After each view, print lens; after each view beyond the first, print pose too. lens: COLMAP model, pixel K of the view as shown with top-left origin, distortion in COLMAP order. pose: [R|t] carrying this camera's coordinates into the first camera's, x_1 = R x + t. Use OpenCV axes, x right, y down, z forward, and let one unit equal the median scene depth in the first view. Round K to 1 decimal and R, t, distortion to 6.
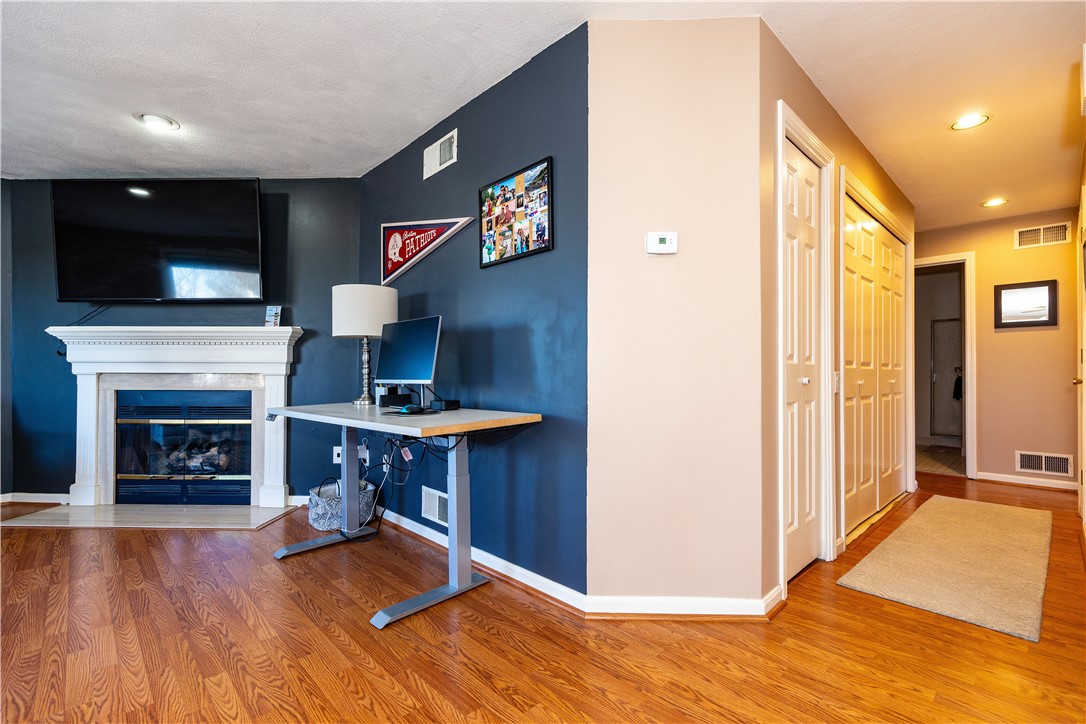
lens RADIAL K [[492.5, 0, 541.5], [0, 492.5, 370.8], [0, 0, 1]] dist [0.001621, 0.000374]
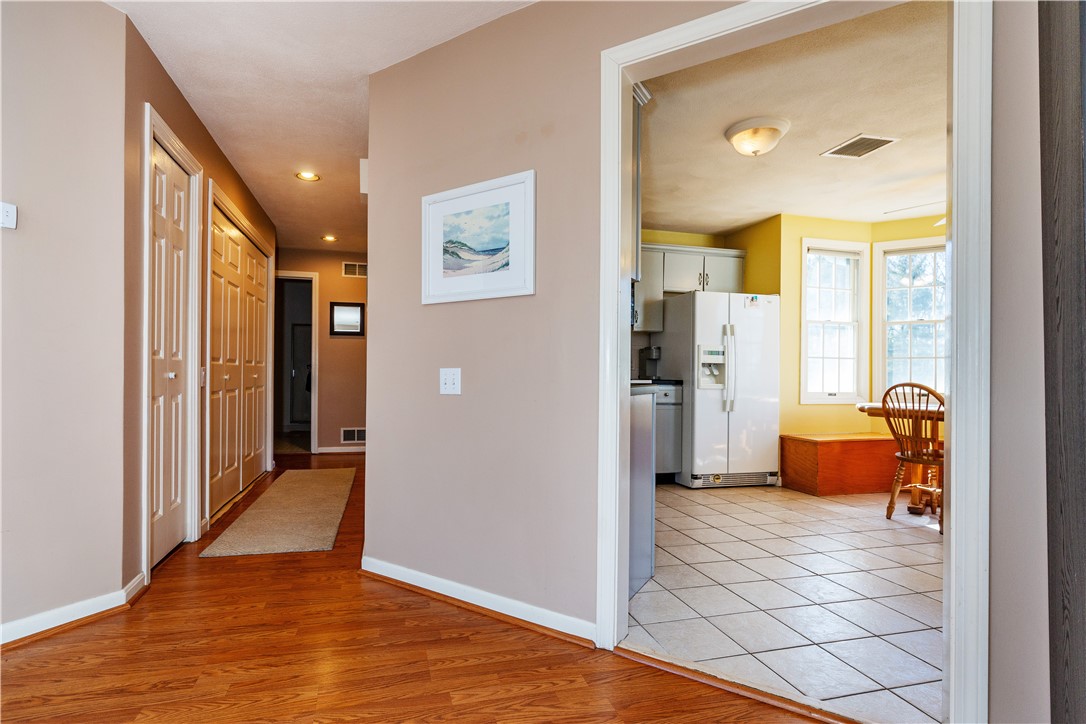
lens RADIAL K [[525.2, 0, 511.5], [0, 525.2, 375.1], [0, 0, 1]] dist [0.000423, 0.000115]
pose [[0.495279, 0.000061, 0.868734, -0.069440], [-0.016056, 0.999830, 0.009083, -0.001960], [-0.868585, -0.018447, 0.495196, -0.161407]]
